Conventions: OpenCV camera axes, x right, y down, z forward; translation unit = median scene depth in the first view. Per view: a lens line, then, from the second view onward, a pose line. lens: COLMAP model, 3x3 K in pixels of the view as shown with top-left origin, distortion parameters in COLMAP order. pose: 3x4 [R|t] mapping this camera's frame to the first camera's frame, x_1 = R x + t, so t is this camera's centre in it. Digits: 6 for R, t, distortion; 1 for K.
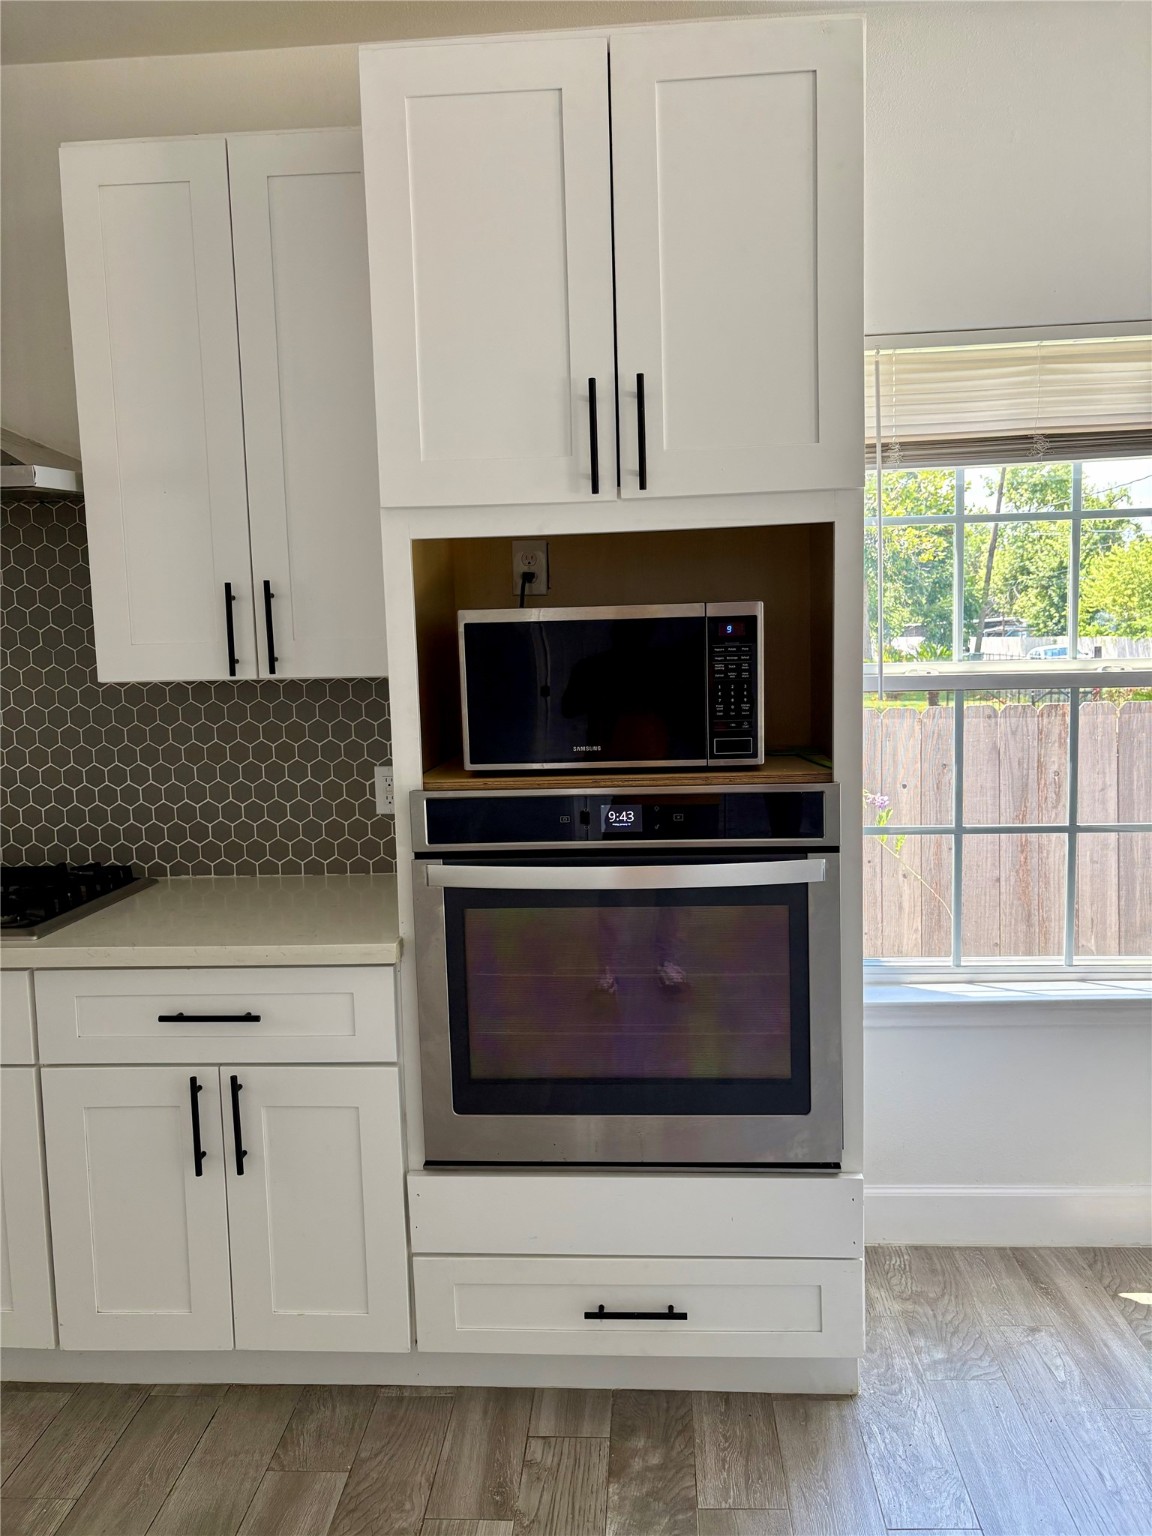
lens RADIAL K [[1158.0, 0, 574.3], [0, 1158.0, 768.7], [0, 0, 1]] dist [0.046998, -0.052331]
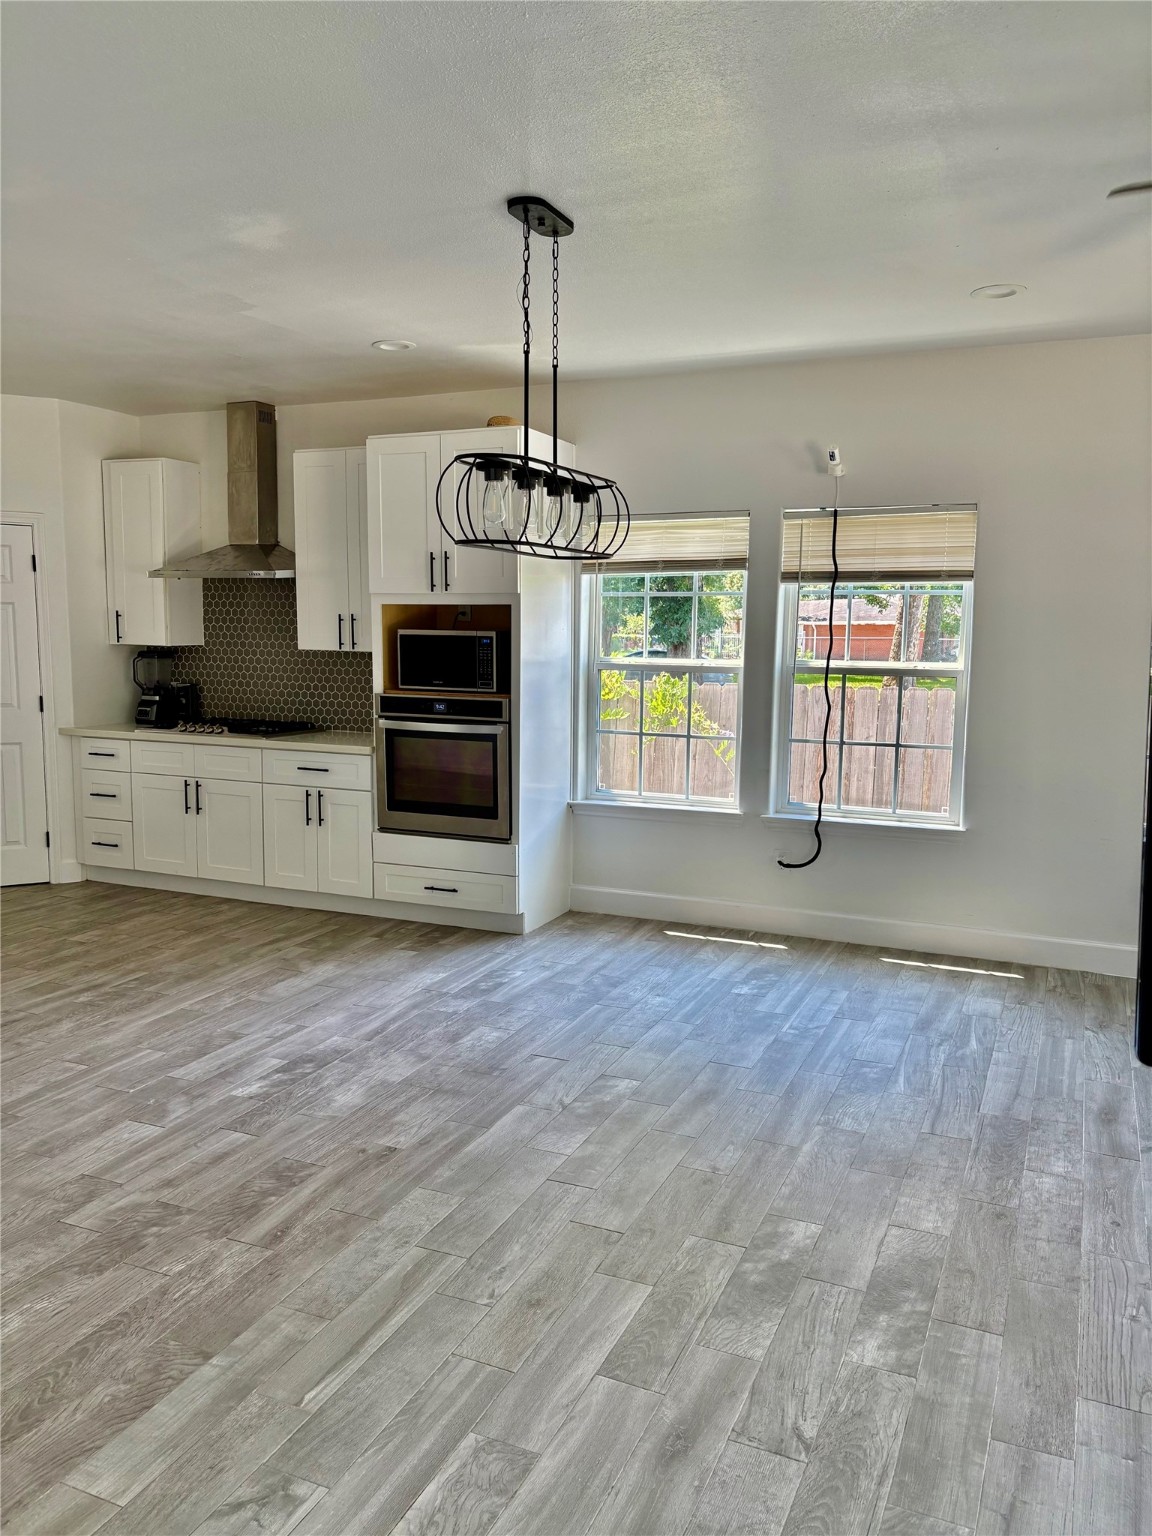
lens RADIAL K [[1158.0, 0, 581.2], [0, 1158.0, 770.1], [0, 0, 1]] dist [0.046998, -0.052331]
pose [[0.940768, 0.079753, -0.329537, 1.227245], [-0.071854, 0.996762, 0.036101, 0.065472], [0.331349, -0.010284, 0.943452, -1.444108]]
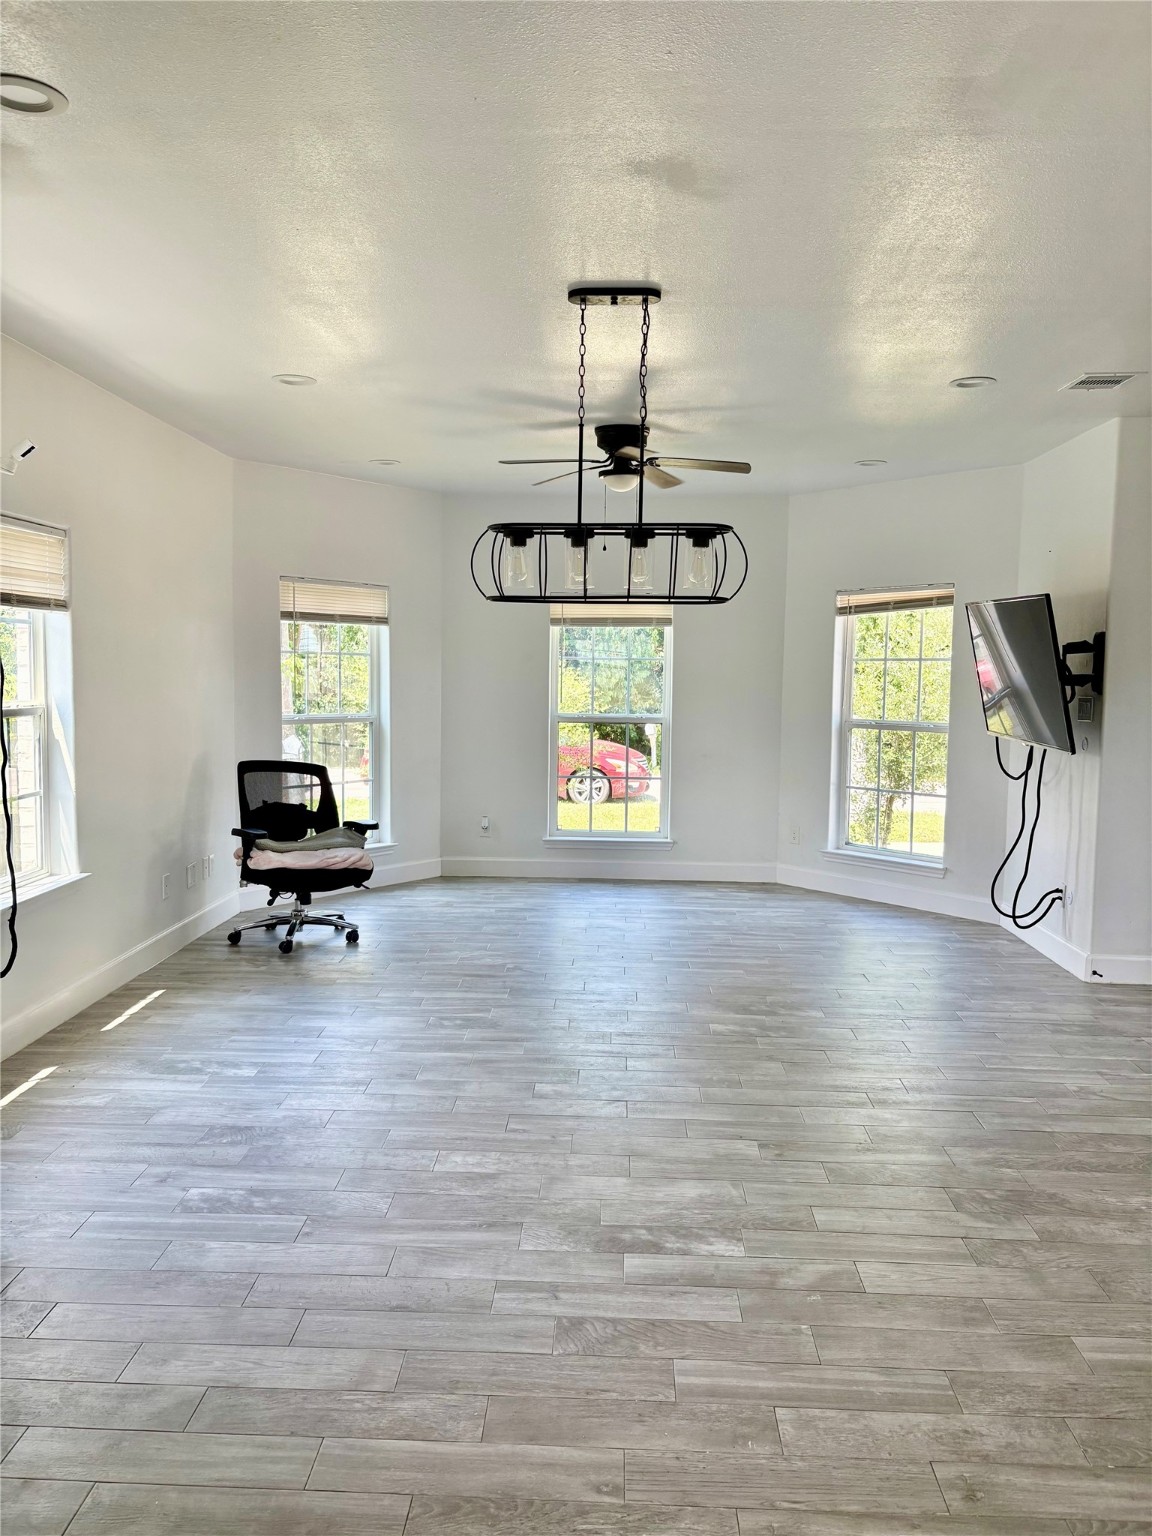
lens RADIAL K [[1158.0, 0, 577.4], [0, 1158.0, 757.5], [0, 0, 1]] dist [0.046998, -0.052331]
pose [[-0.030072, -0.049882, 0.998302, -1.205483], [0.093154, 0.994267, 0.052486, -0.041686], [-0.995197, 0.094575, -0.025253, 0.226036]]
